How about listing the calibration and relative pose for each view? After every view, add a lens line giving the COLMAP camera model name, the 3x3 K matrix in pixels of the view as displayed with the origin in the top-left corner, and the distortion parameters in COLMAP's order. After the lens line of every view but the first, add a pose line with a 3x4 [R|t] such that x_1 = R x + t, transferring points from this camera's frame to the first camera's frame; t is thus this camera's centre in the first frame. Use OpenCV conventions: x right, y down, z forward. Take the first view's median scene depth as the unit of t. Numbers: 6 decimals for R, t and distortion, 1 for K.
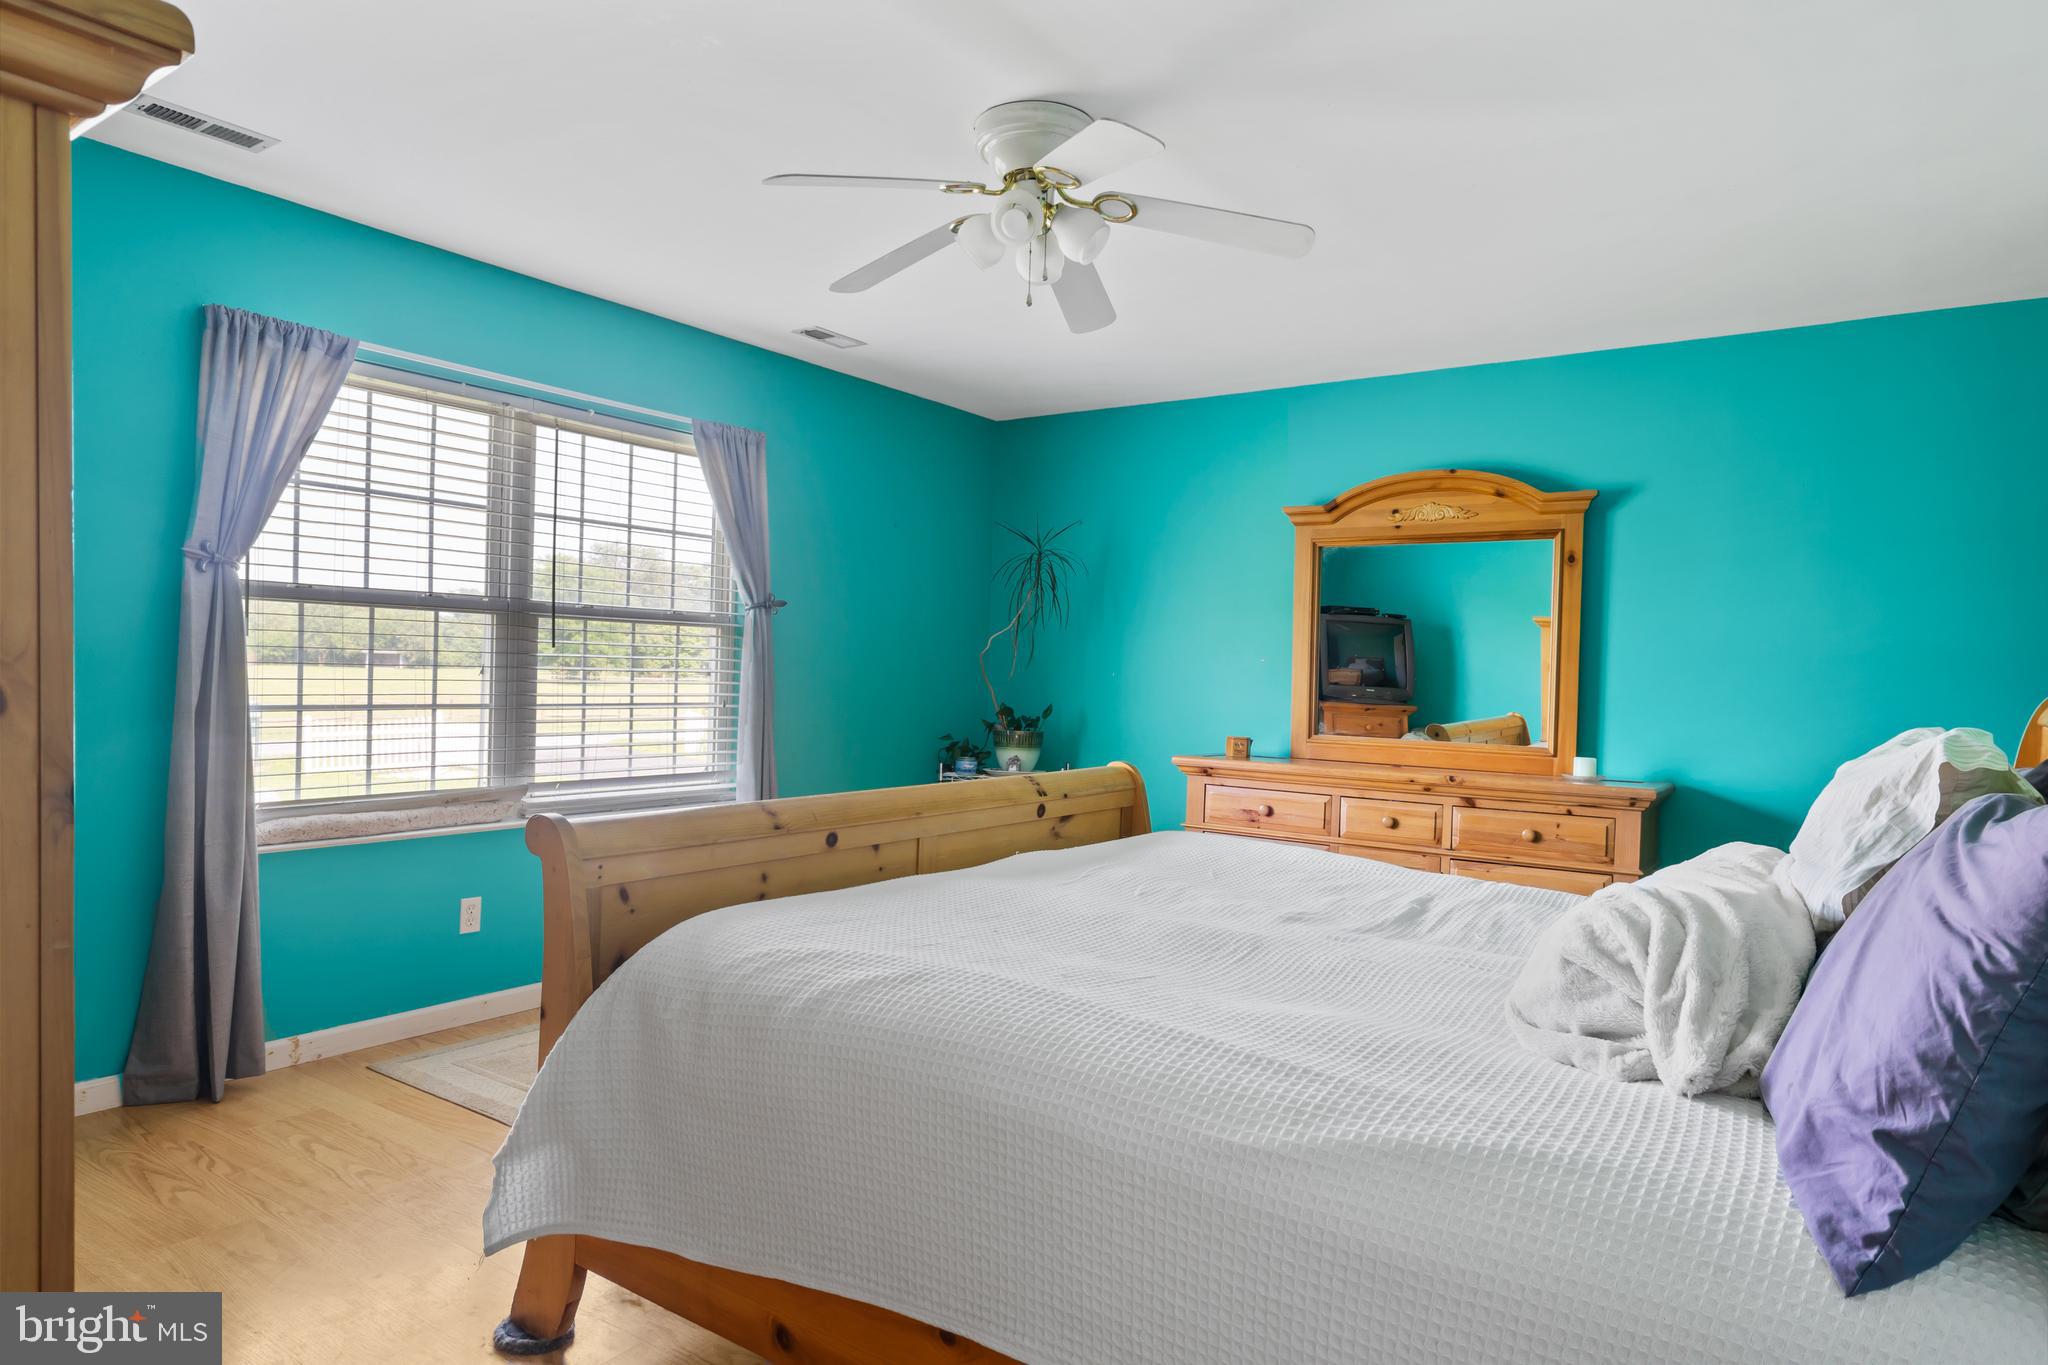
lens RADIAL K [[1212.5, 0, 1024.0], [0, 1212.5, 682.5], [0, 0, 1]] dist [0.026748, 0.000064]
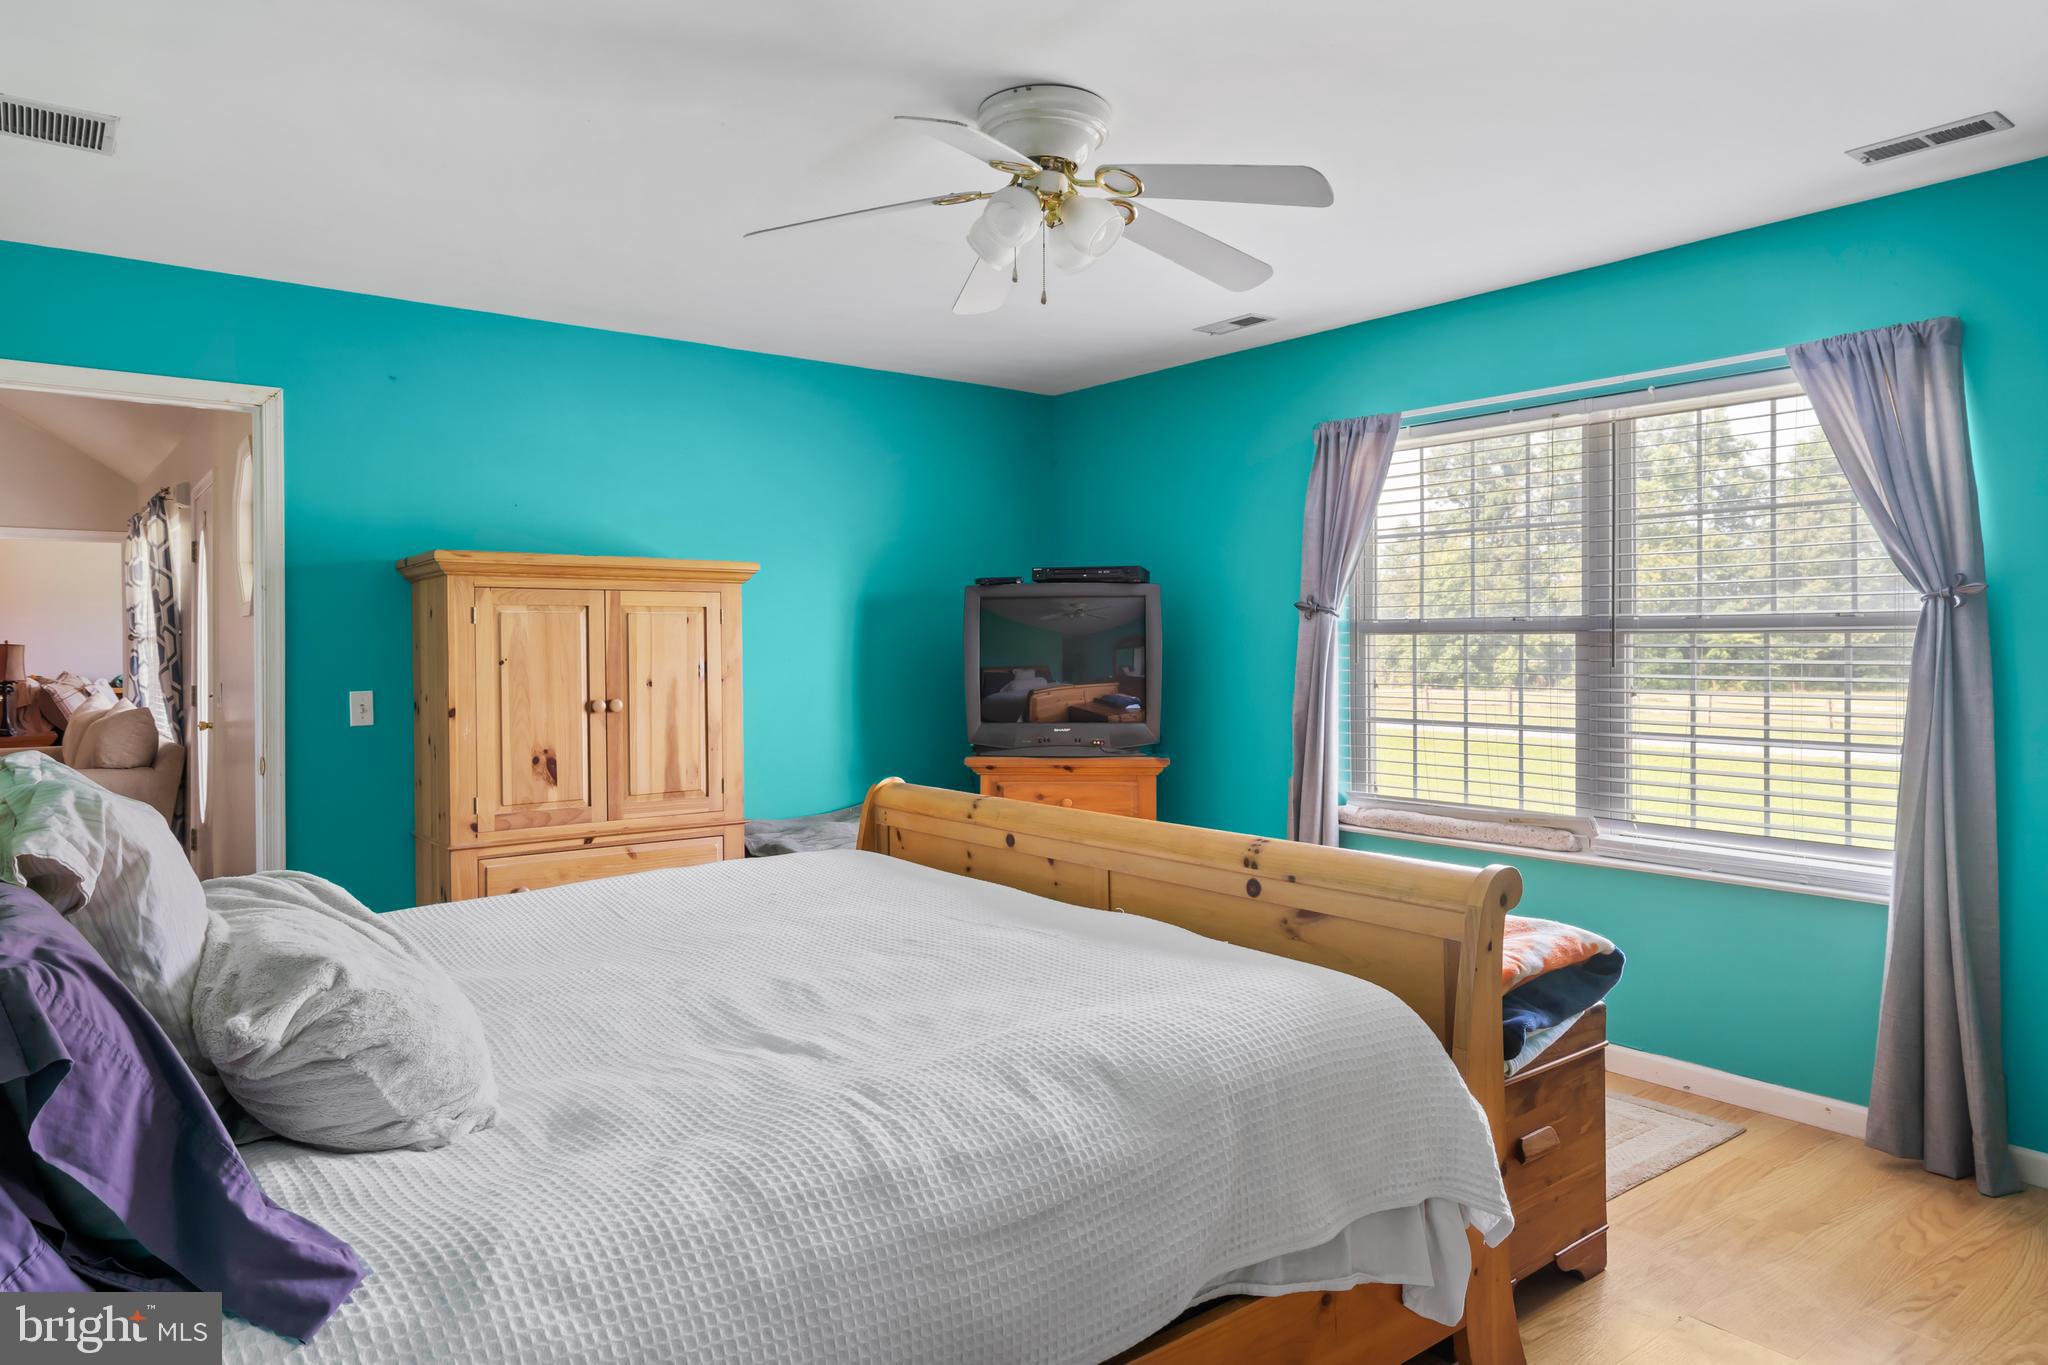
lens RADIAL K [[1296.2, 0, 1024.3], [0, 1296.2, 653.3], [0, 0, 1]] dist [-0.002946, -0.000860]
pose [[-0.283347, -0.019688, -0.958815, 0.688727], [-0.016506, 0.999741, -0.015651, -0.018877], [0.958876, 0.011391, -0.283598, 0.923530]]
